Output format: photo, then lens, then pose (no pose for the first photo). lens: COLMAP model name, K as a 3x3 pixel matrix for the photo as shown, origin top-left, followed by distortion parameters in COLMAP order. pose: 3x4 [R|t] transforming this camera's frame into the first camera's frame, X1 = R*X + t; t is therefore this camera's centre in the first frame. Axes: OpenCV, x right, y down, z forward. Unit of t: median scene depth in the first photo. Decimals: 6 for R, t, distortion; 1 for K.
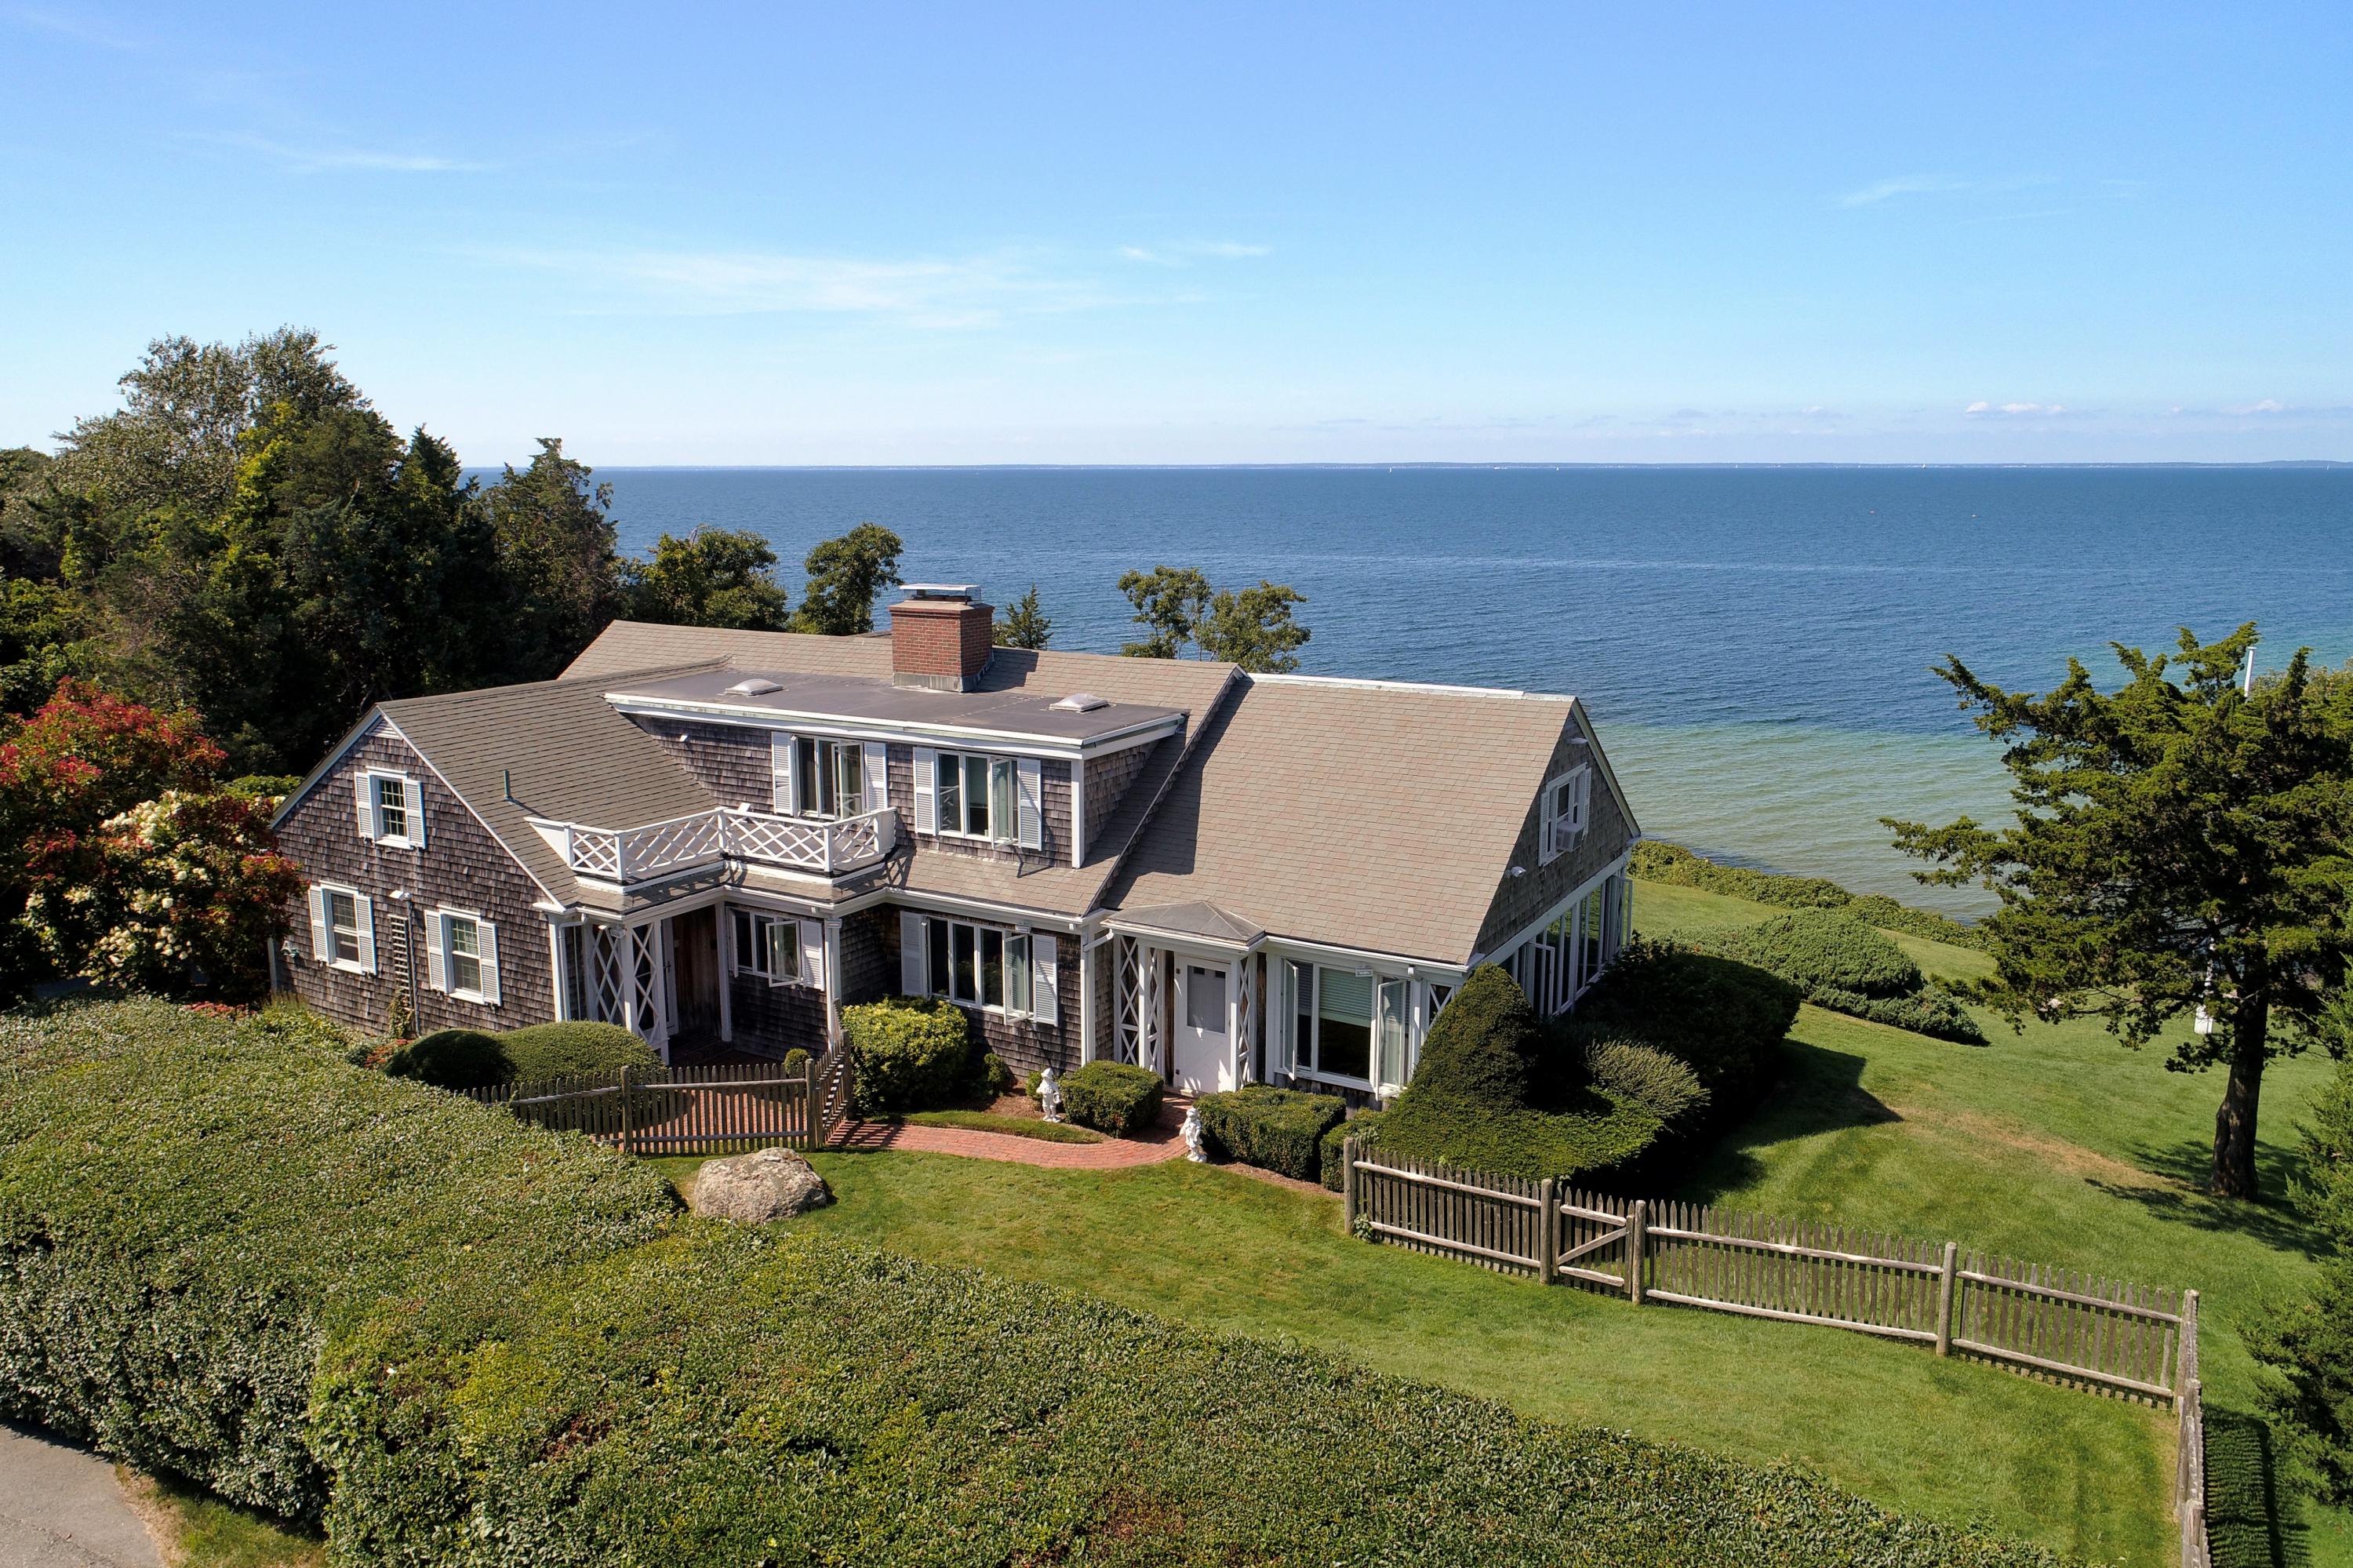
lens RADIAL K [[1636.7, 0, 1176.5], [0, 1636.7, 784.0], [0, 0, 1]] dist [0.005580, -0.003746]
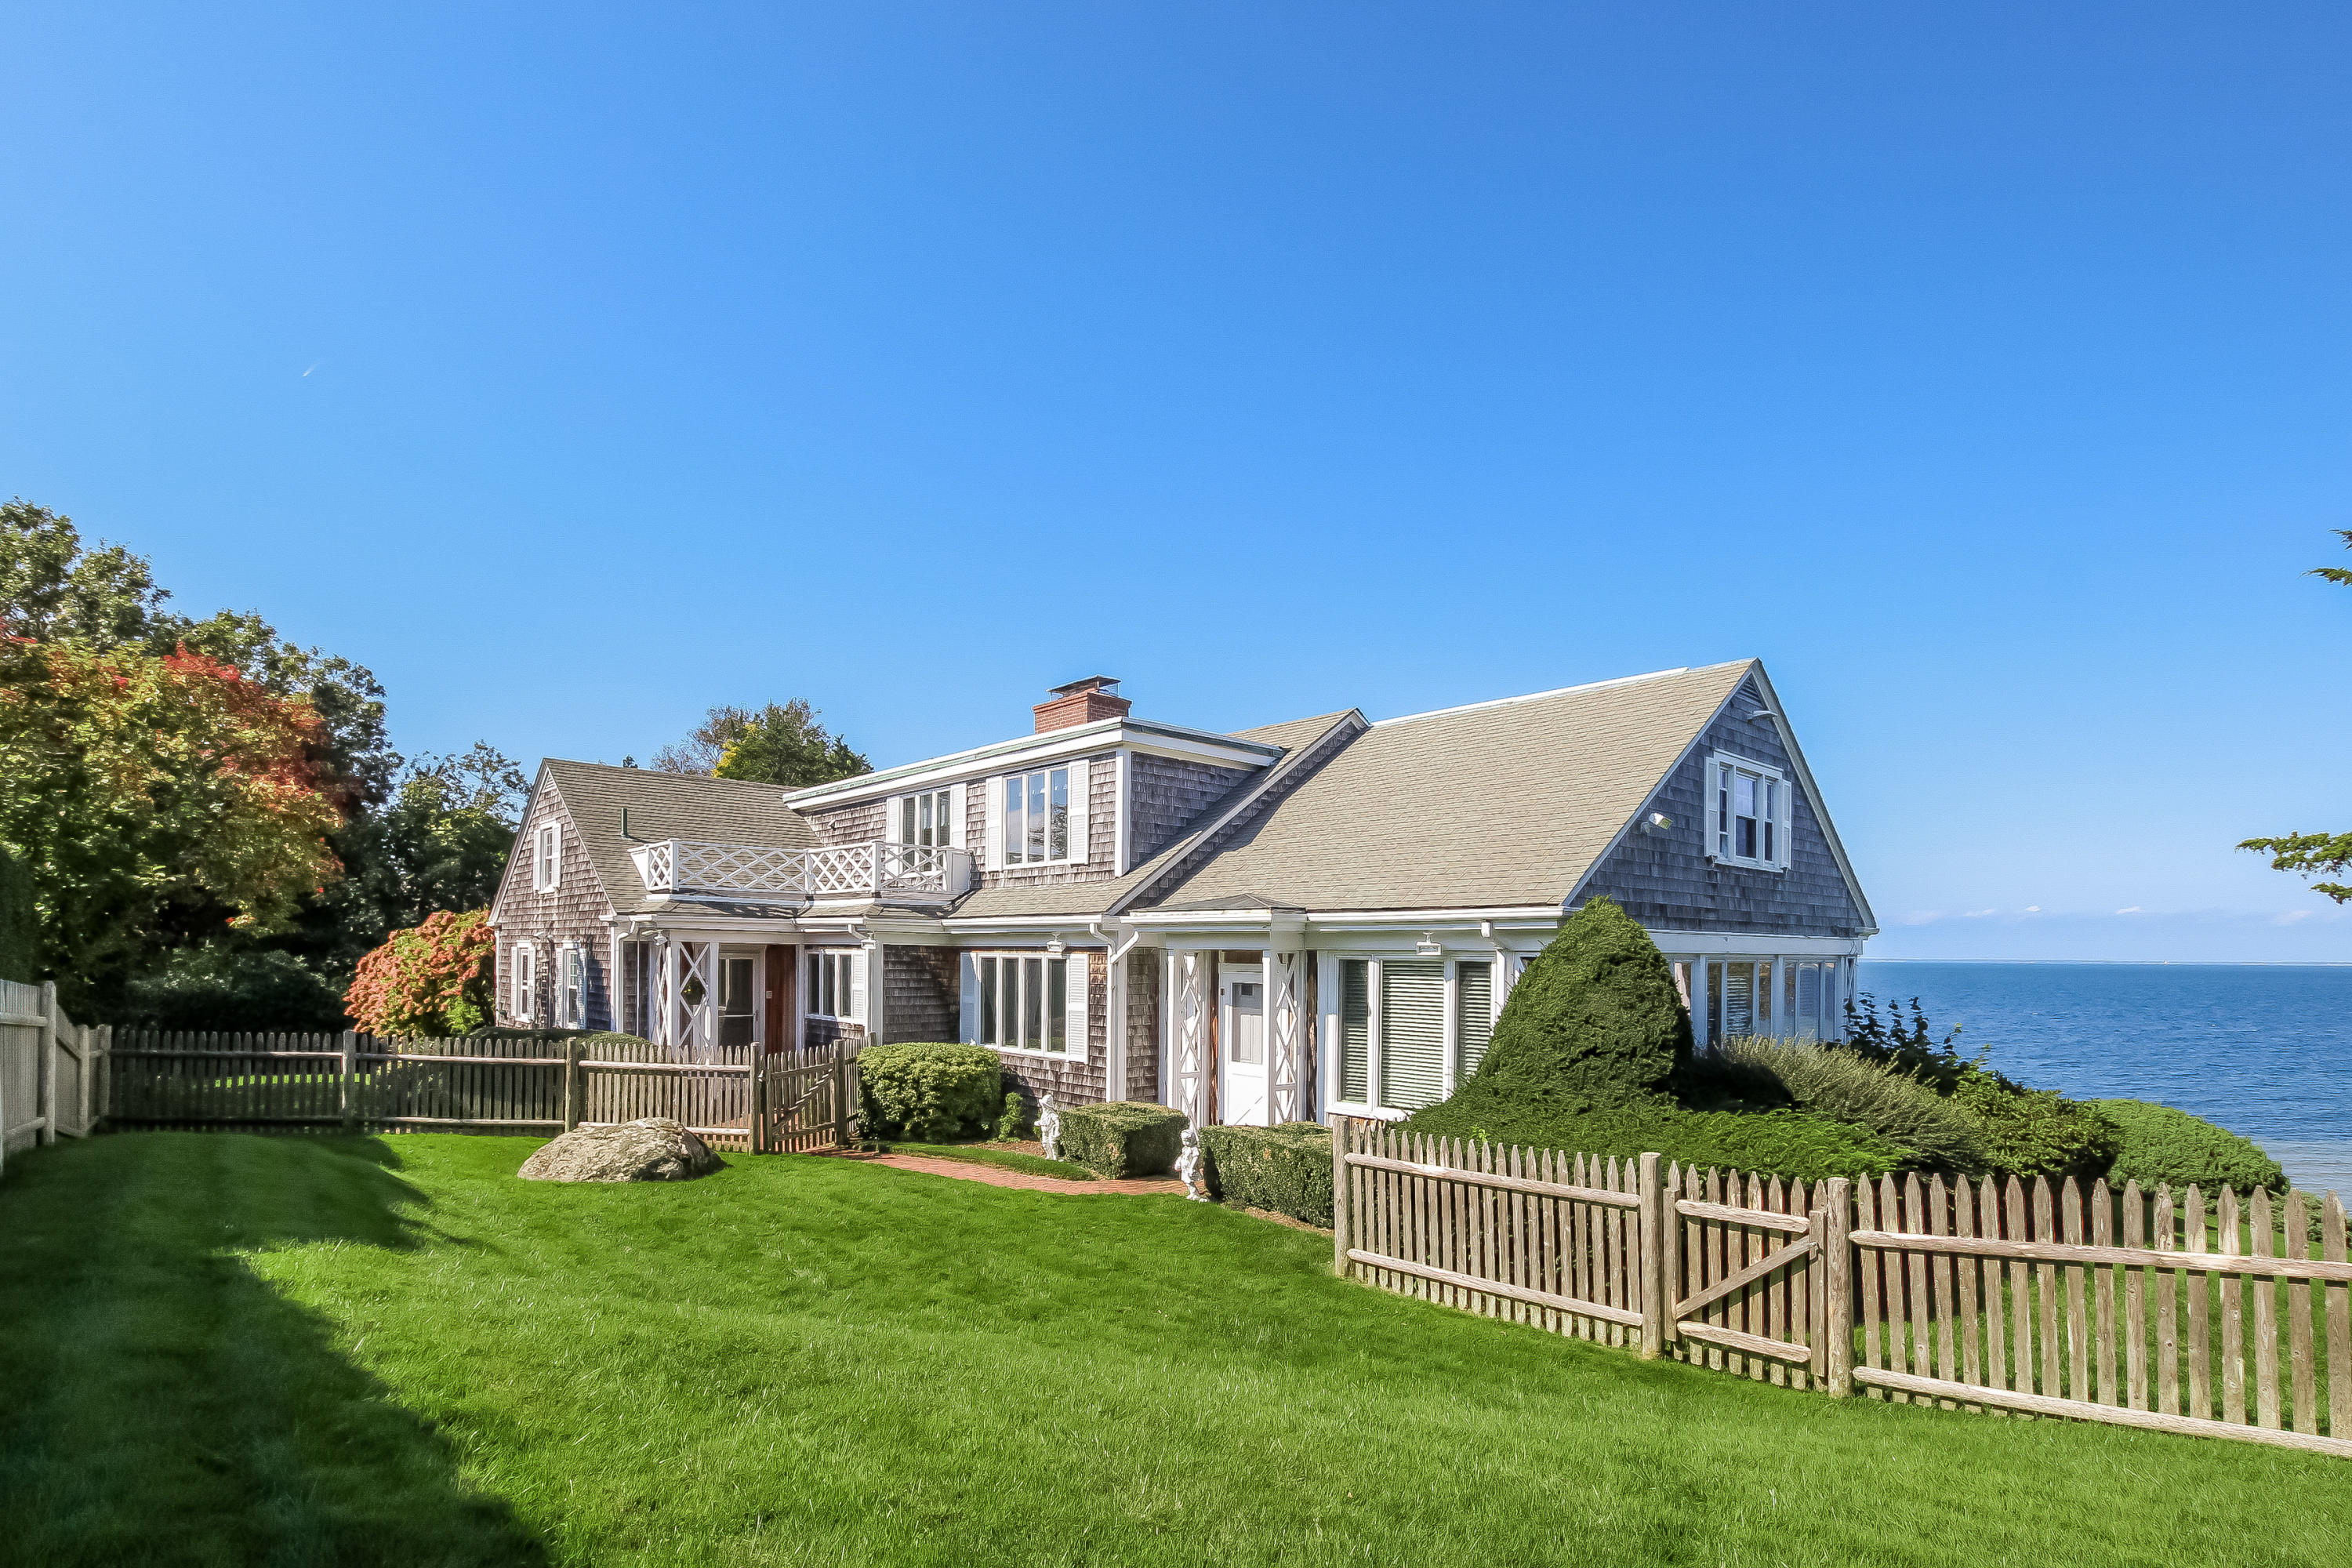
lens RADIAL K [[1157.2, 0, 1168.4], [0, 1157.2, 946.1], [0, 0, 1]] dist [-0.020865, -0.000066]
pose [[0.955674, 0.006248, -0.294359, 0.141160], [-0.060143, 0.982837, -0.174399, 0.190494], [0.288217, 0.184373, 0.939648, 0.445917]]
